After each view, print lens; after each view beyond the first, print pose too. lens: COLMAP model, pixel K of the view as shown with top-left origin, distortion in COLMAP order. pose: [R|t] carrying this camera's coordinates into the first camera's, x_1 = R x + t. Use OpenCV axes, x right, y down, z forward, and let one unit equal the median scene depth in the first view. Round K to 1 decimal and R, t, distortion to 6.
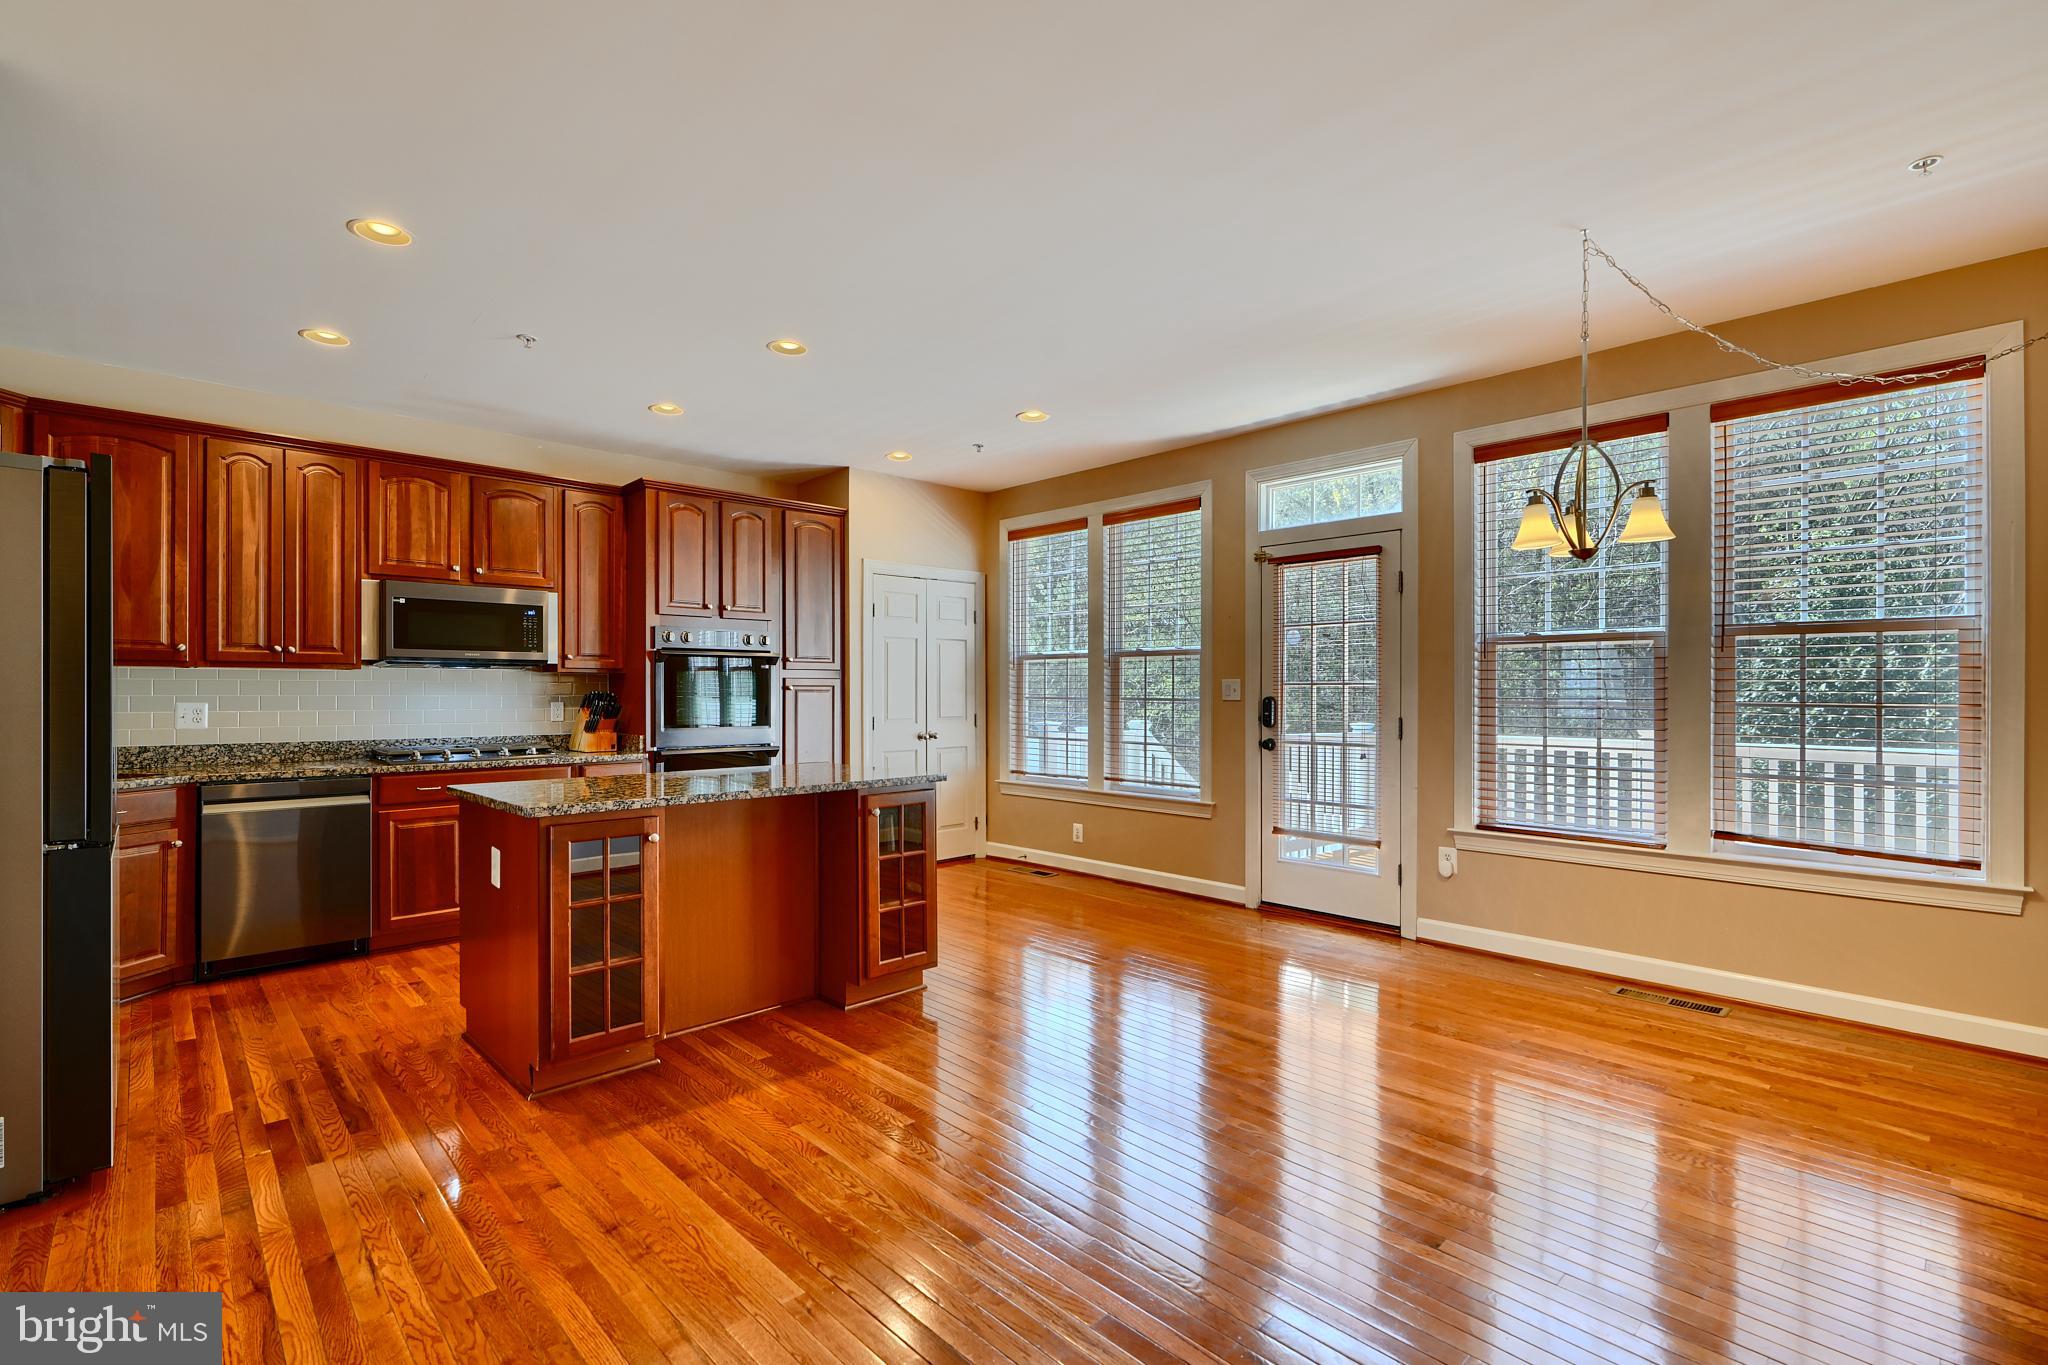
lens RADIAL K [[927.3, 0, 1024.9], [0, 927.3, 693.7], [0, 0, 1]] dist [0.001556, 0.000539]
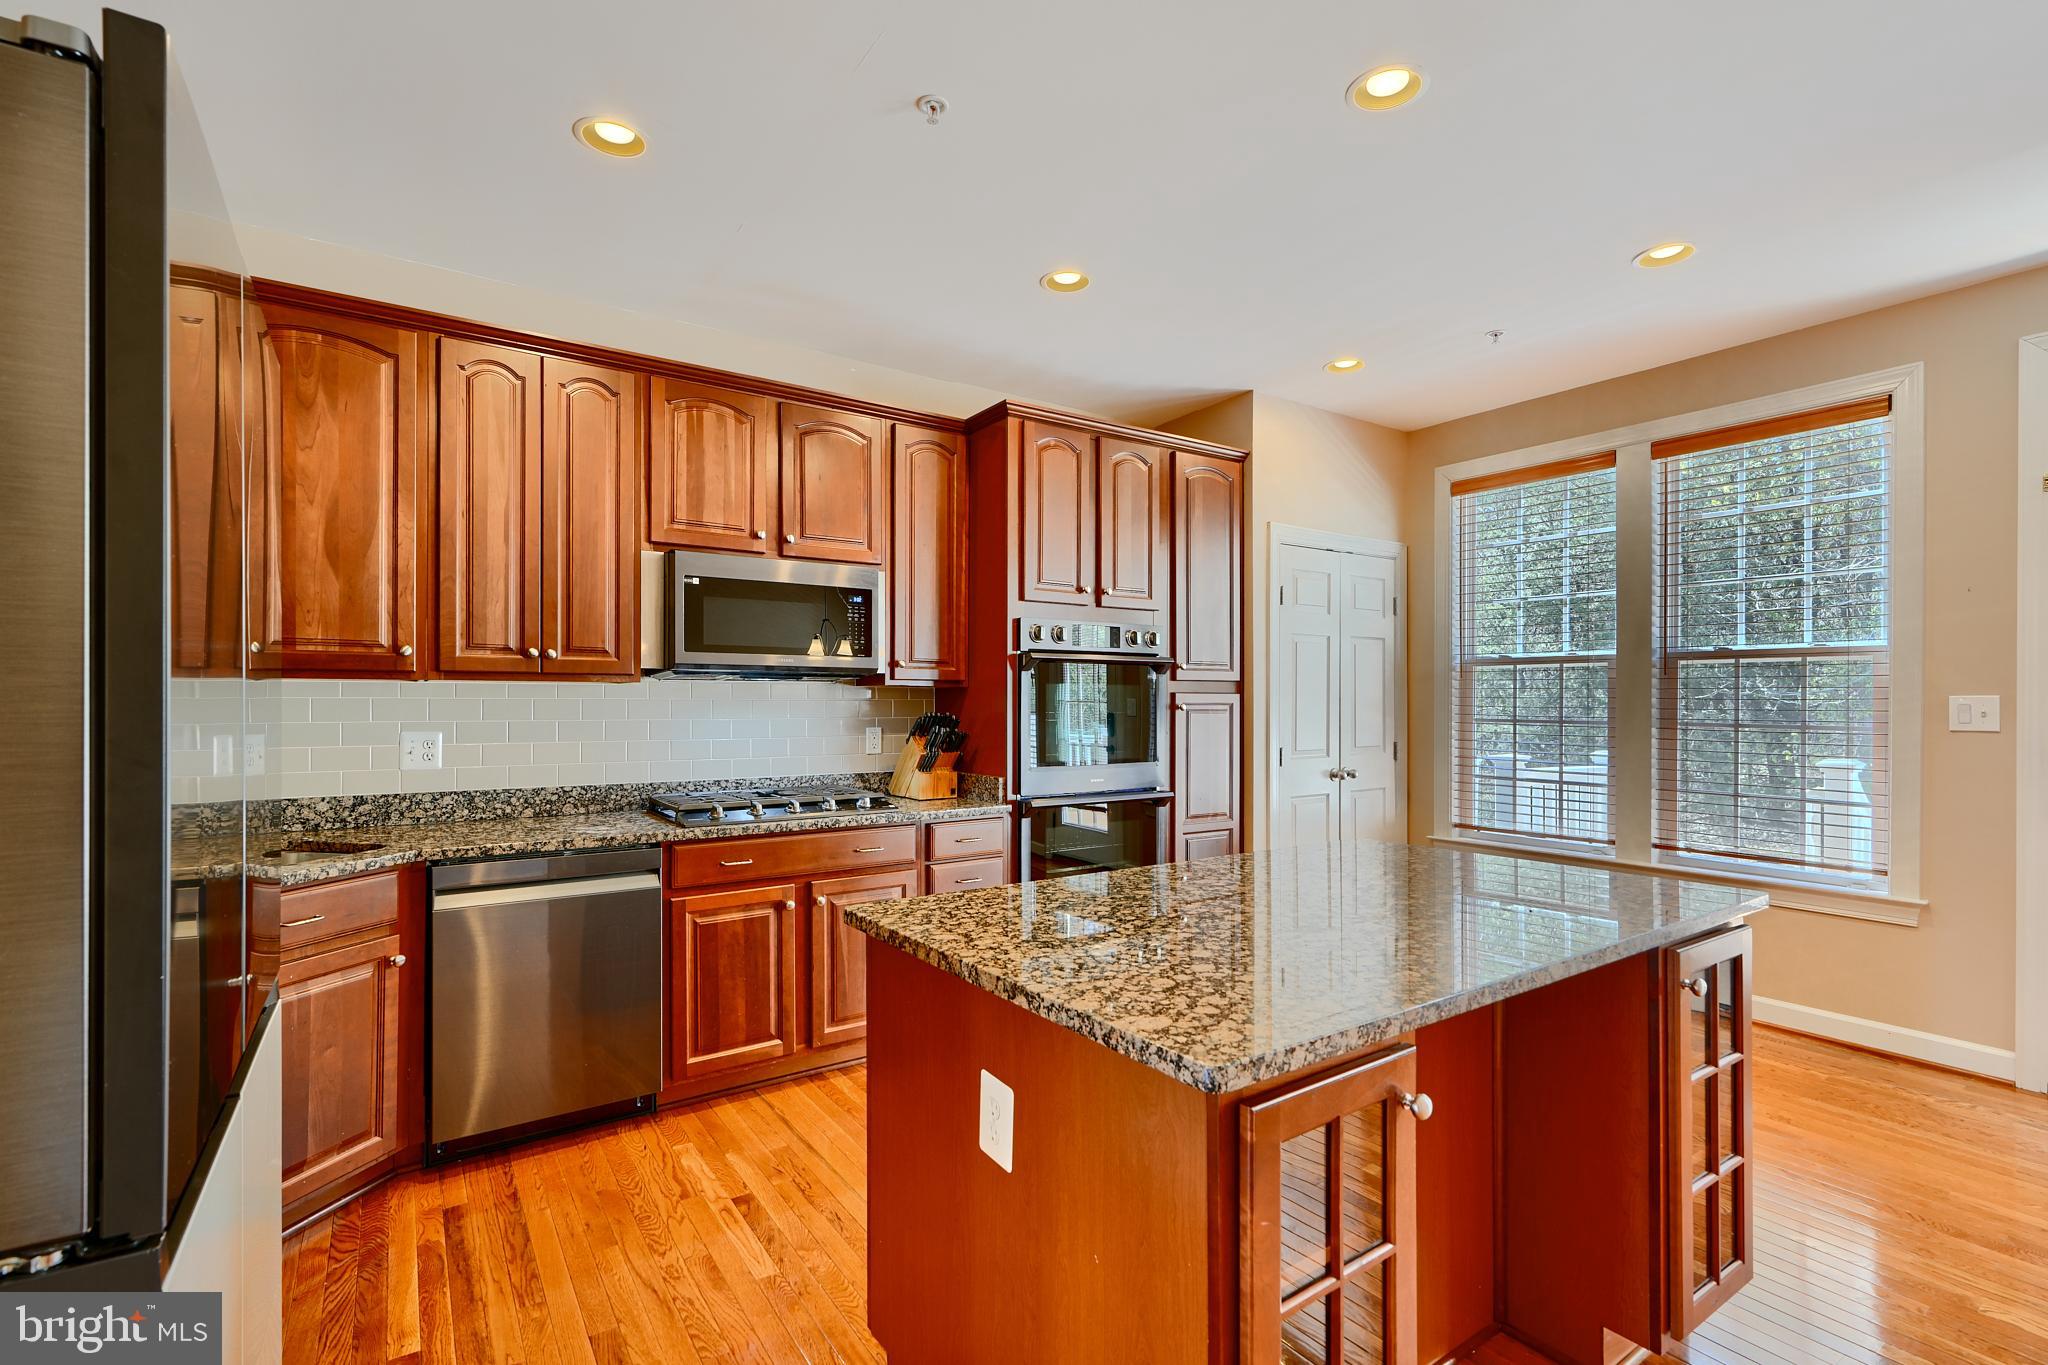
lens RADIAL K [[929.7, 0, 1024.9], [0, 929.7, 704.7], [0, 0, 1]] dist [-0.000642, 0.000079]
pose [[0.986386, 0.001409, -0.164442, -0.312173], [-0.001187, 0.999998, 0.001445, -0.010909], [0.164443, -0.001230, 0.986386, 0.359010]]
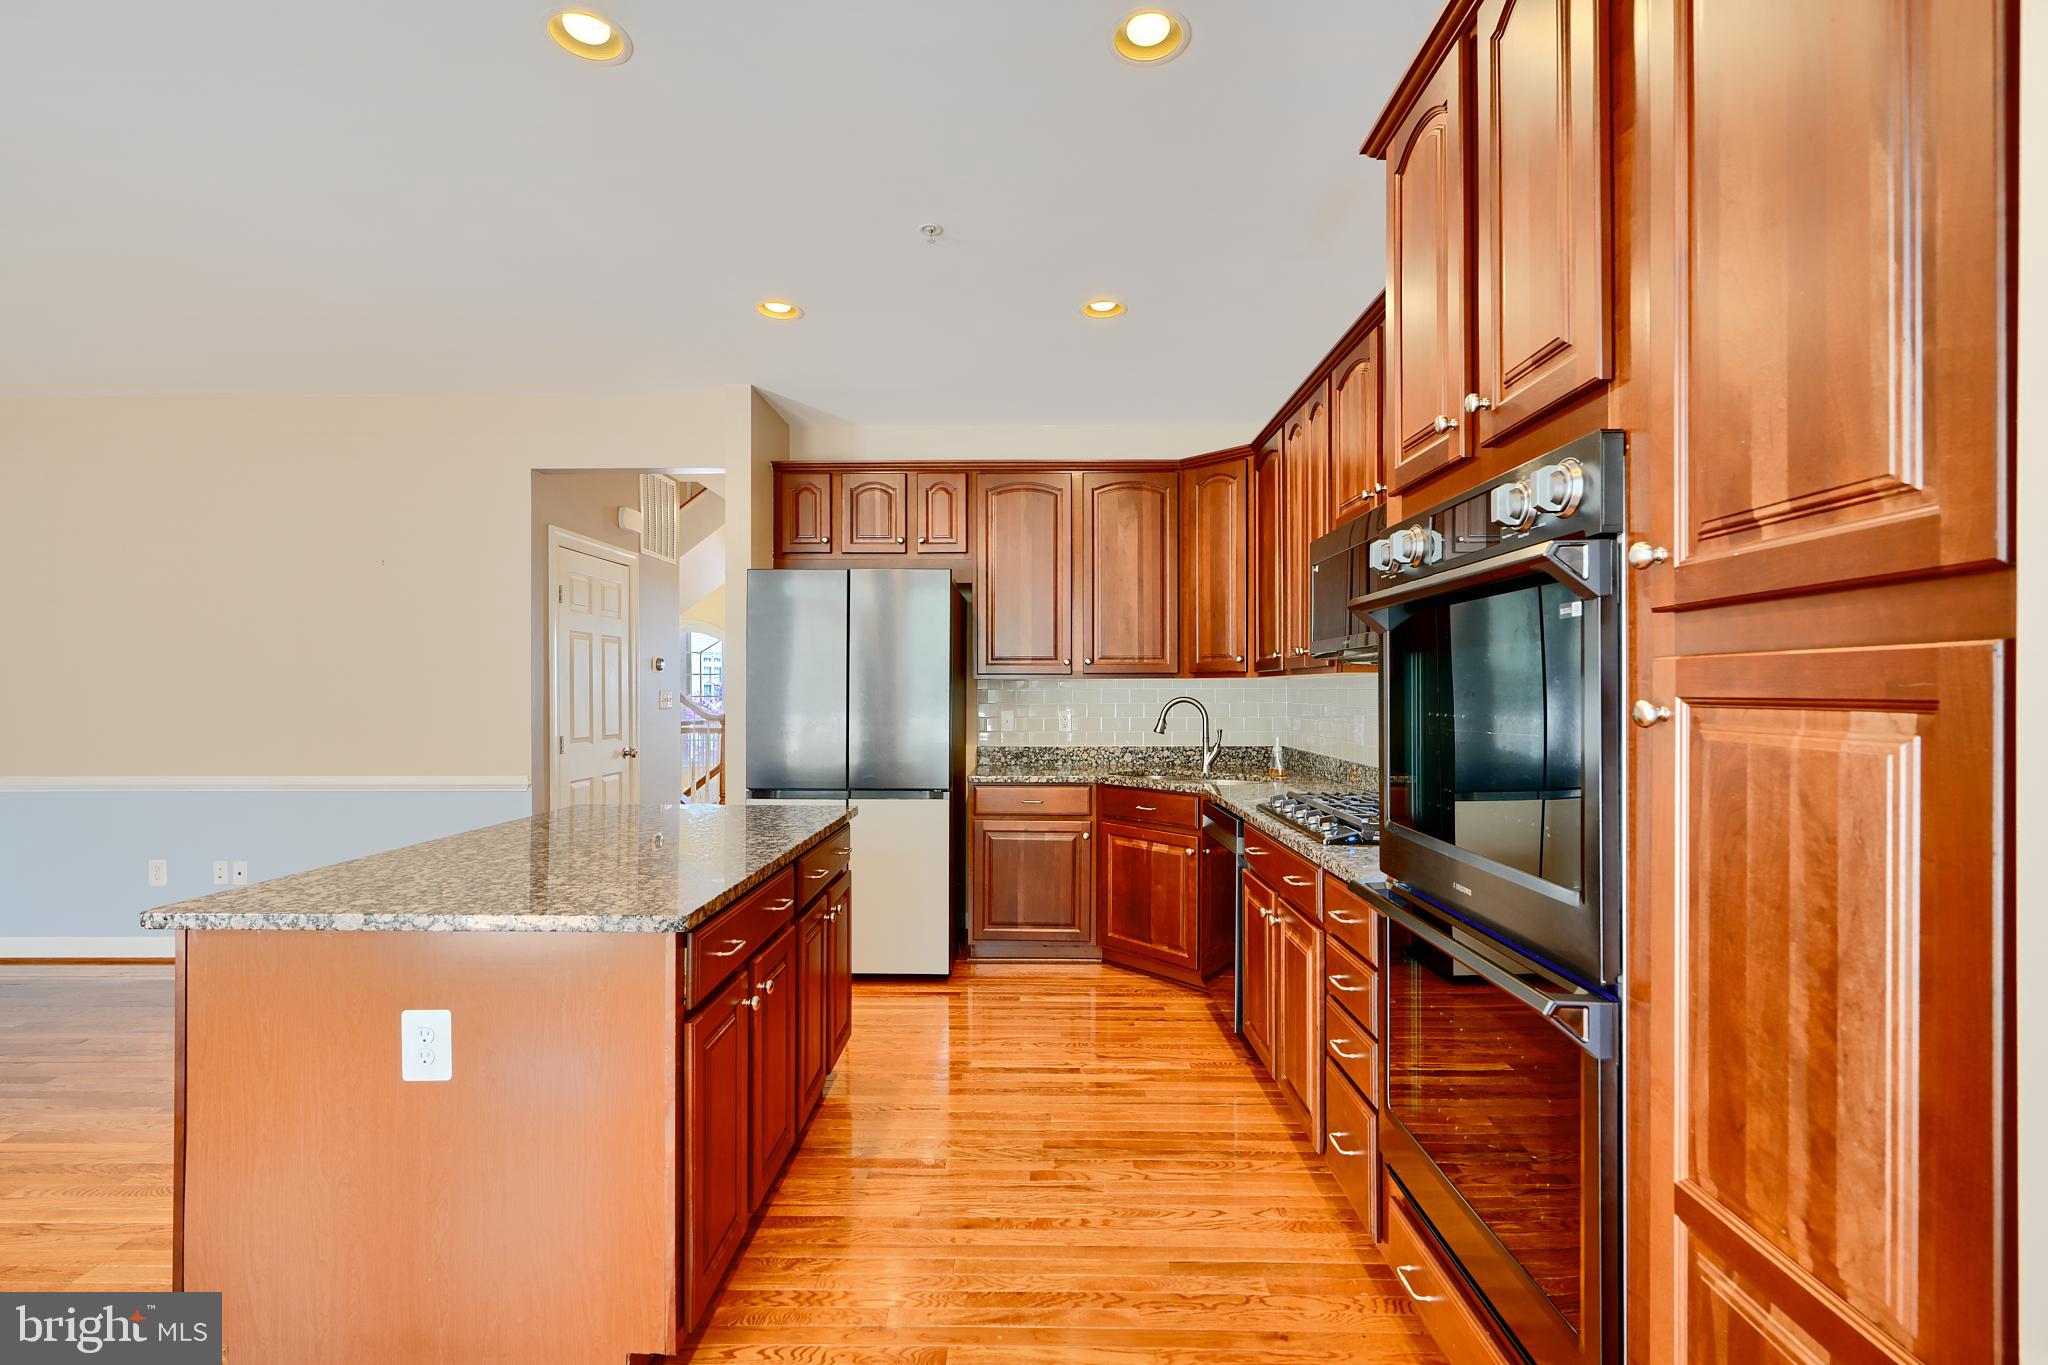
lens RADIAL K [[924.0, 0, 1029.1], [0, 924.0, 688.3], [0, 0, 1]] dist [-0.002006, 0.001058]
pose [[-0.698599, 0.001991, -0.715510, -0.050878], [0.003425, 0.999994, -0.000561, -0.014427], [0.715505, -0.002842, -0.698602, 1.272961]]
